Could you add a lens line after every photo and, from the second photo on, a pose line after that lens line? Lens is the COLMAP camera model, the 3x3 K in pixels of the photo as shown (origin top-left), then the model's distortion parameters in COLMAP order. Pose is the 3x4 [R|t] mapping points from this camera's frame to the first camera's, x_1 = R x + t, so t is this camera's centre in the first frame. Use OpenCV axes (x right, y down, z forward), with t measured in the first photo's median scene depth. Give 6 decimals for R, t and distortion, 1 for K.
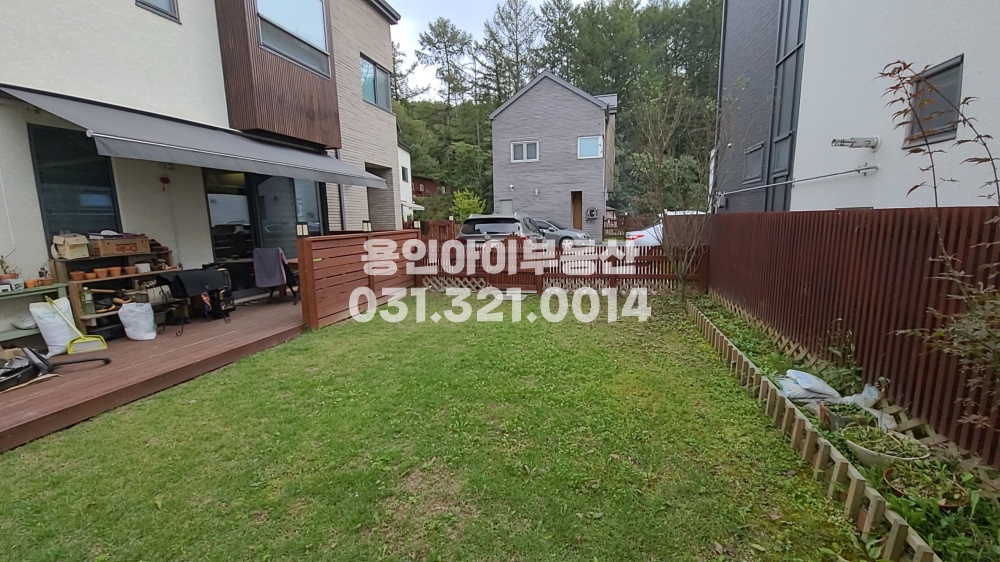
lens RADIAL K [[405.0, 0, 504.8], [0, 405.0, 281.7], [0, 0, 1]] dist [0.007168, -0.006702]
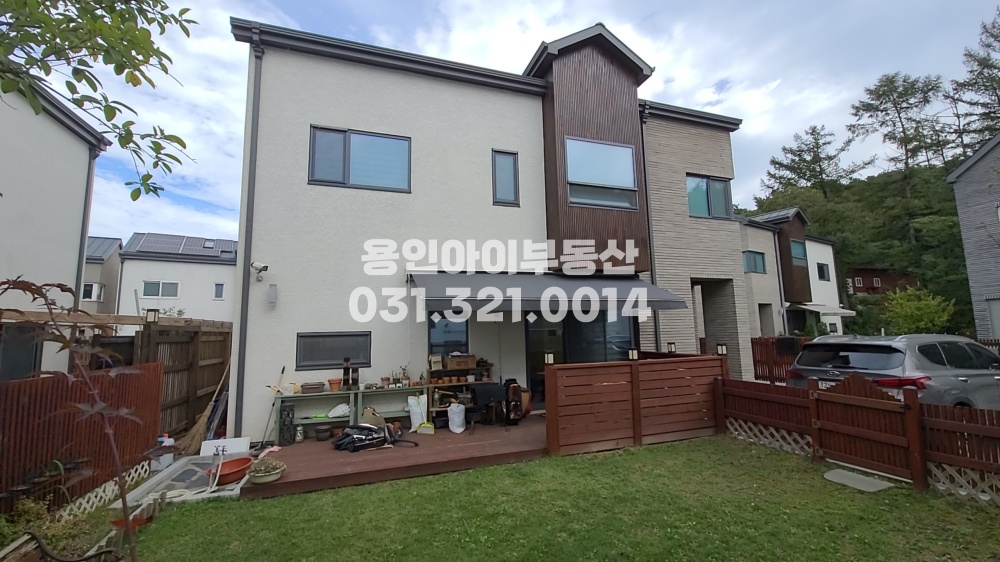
lens RADIAL K [[405.0, 0, 501.6], [0, 405.0, 281.1], [0, 0, 1]] dist [0.007168, -0.006702]
pose [[0.551691, -0.093809, -0.828756, 0.246265], [-0.117258, 0.975062, -0.188426, -0.073350], [0.825765, 0.201131, 0.526934, 0.176837]]
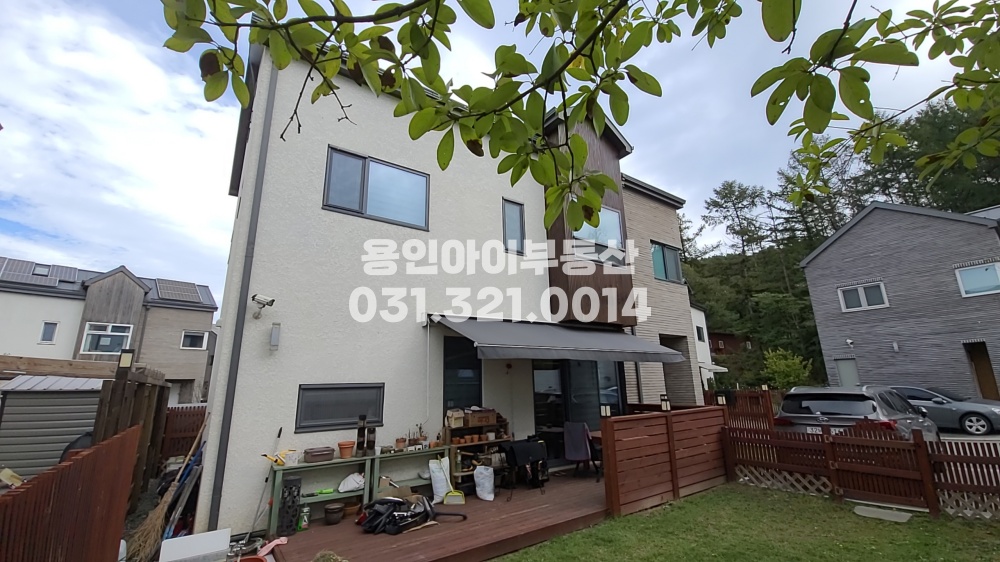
lens RADIAL K [[405.0, 0, 497.7], [0, 405.0, 280.9], [0, 0, 1]] dist [0.007168, -0.006702]
pose [[0.766282, -0.156062, -0.623263, 0.006023], [-0.091074, 0.933874, -0.345811, -0.033866], [0.636017, 0.321752, 0.701398, -0.035802]]
